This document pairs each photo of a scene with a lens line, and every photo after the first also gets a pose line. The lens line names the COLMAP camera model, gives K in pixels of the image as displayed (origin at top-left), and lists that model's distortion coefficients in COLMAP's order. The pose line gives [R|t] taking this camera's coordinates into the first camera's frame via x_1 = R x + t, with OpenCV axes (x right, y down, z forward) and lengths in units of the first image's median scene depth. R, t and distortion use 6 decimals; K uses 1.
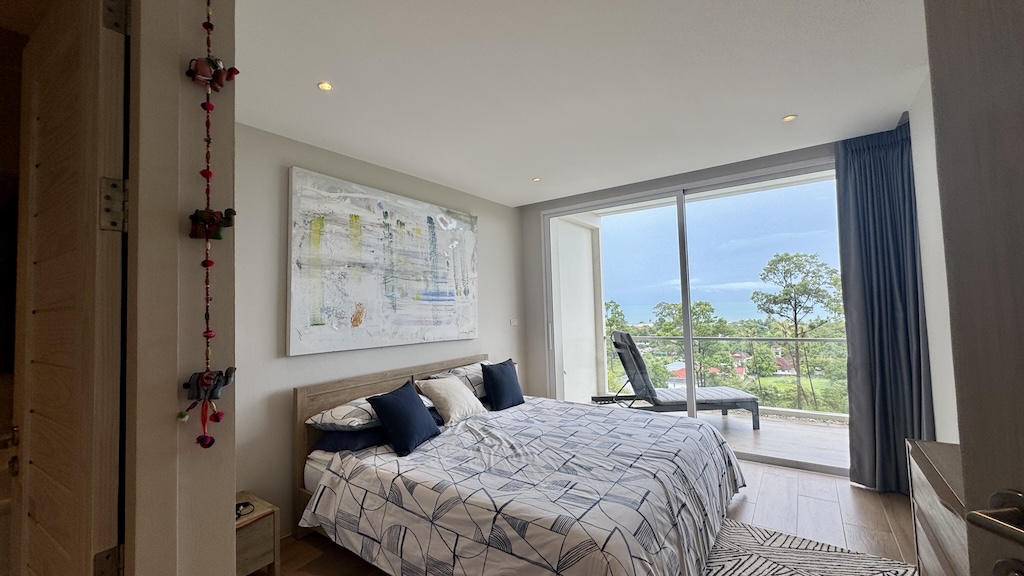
lens RADIAL K [[409.3, 0, 515.4], [0, 409.3, 286.1], [0, 0, 1]] dist [-0.000014, -0.000588]
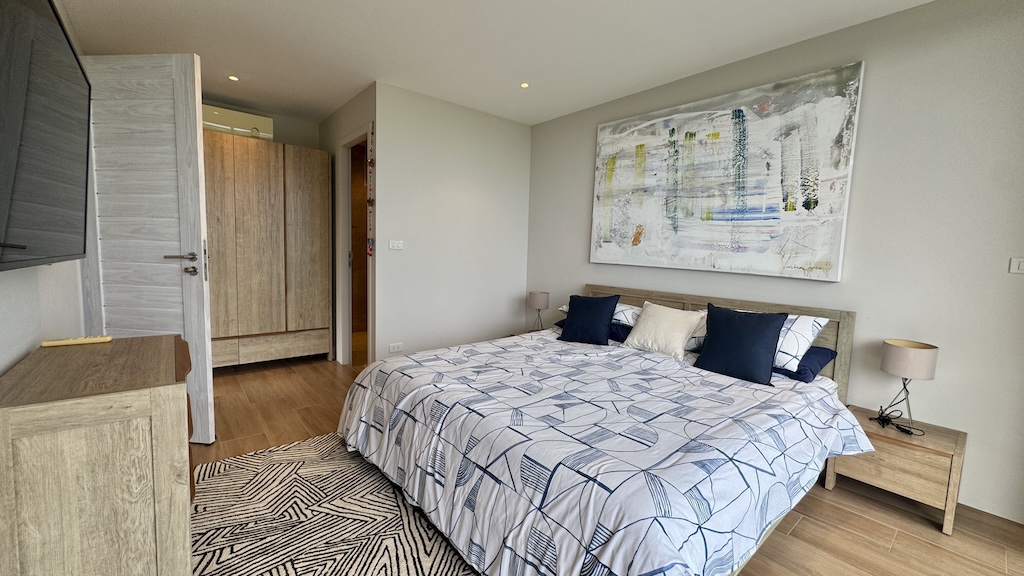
lens RADIAL K [[409.3, 0, 510.4], [0, 409.3, 285.9], [0, 0, 1]] dist [-0.000014, -0.000588]
pose [[-0.255647, 0.110122, -0.960478, 0.748810], [0.026993, 0.993917, 0.106771, 0.072946], [0.966393, 0.001370, -0.257064, 0.878630]]
